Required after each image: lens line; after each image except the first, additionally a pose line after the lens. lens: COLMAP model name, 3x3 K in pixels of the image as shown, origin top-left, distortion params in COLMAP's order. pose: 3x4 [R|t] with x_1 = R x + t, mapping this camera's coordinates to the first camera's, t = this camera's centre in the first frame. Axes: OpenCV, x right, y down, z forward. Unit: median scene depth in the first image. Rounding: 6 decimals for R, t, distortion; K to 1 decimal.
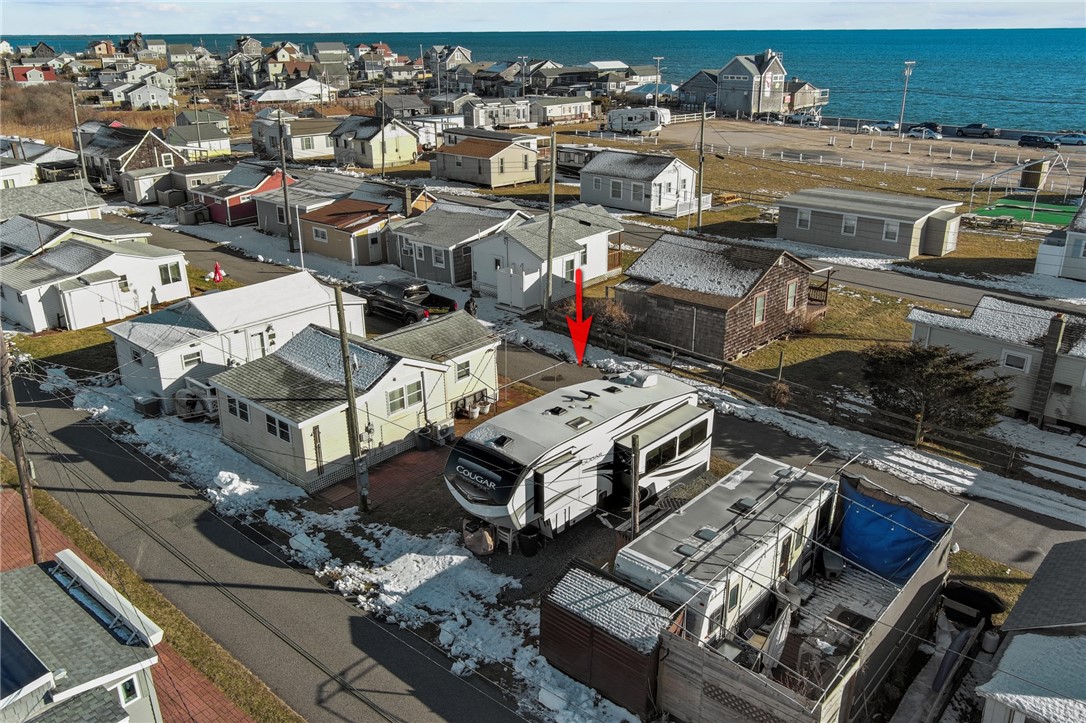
lens RADIAL K [[856.0, 0, 544.1], [0, 856.0, 361.2], [0, 0, 1]] dist [0.000868, 0.000030]
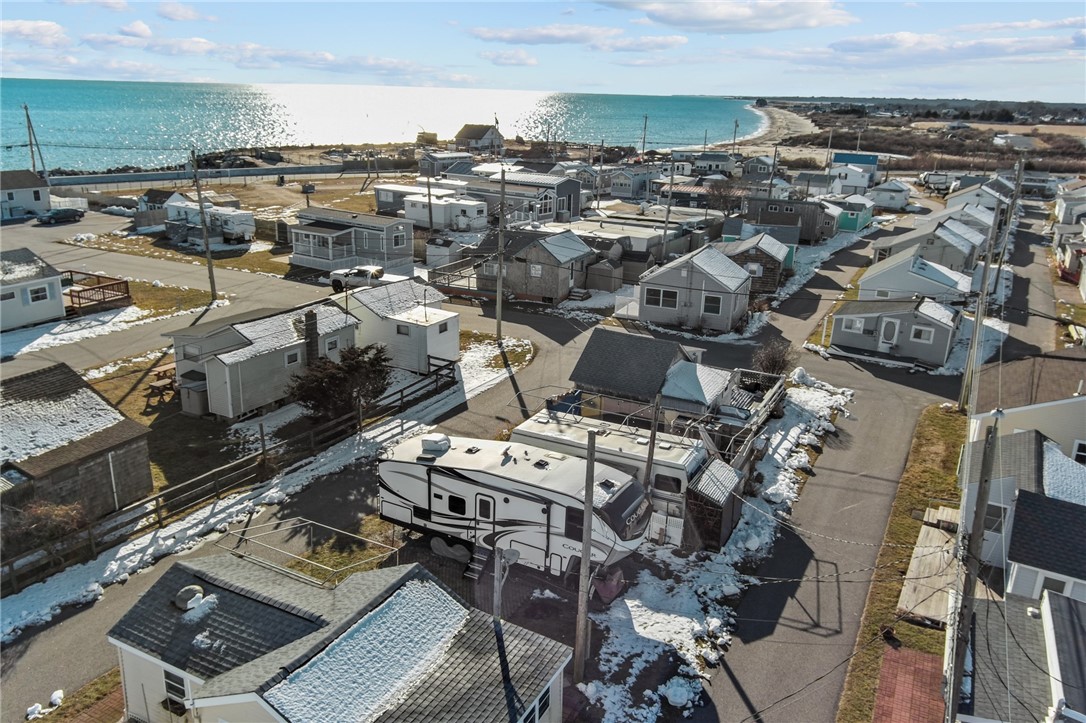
lens RADIAL K [[856.0, 0, 546.6], [0, 856.0, 356.5], [0, 0, 1]] dist [0.000868, 0.000030]
pose [[-0.244500, -0.288554, 0.925719, -0.809491], [0.329763, 0.873046, 0.359232, -0.377341], [-0.911853, 0.393100, -0.118305, 0.917686]]
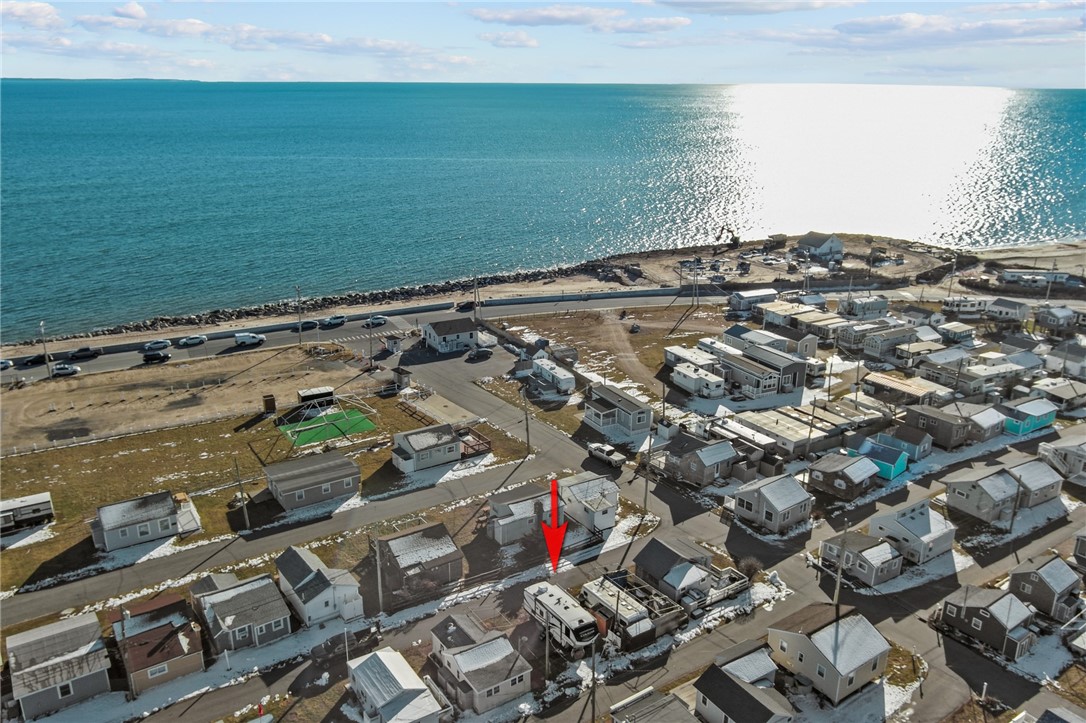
lens RADIAL K [[856.0, 0, 538.9], [0, 856.0, 361.0], [0, 0, 1]] dist [0.000868, 0.000030]
pose [[0.245210, -0.298176, 0.922477, -2.284276], [0.344190, 0.916315, 0.204693, -1.252100], [-0.906314, 0.267314, 0.327319, -0.157813]]
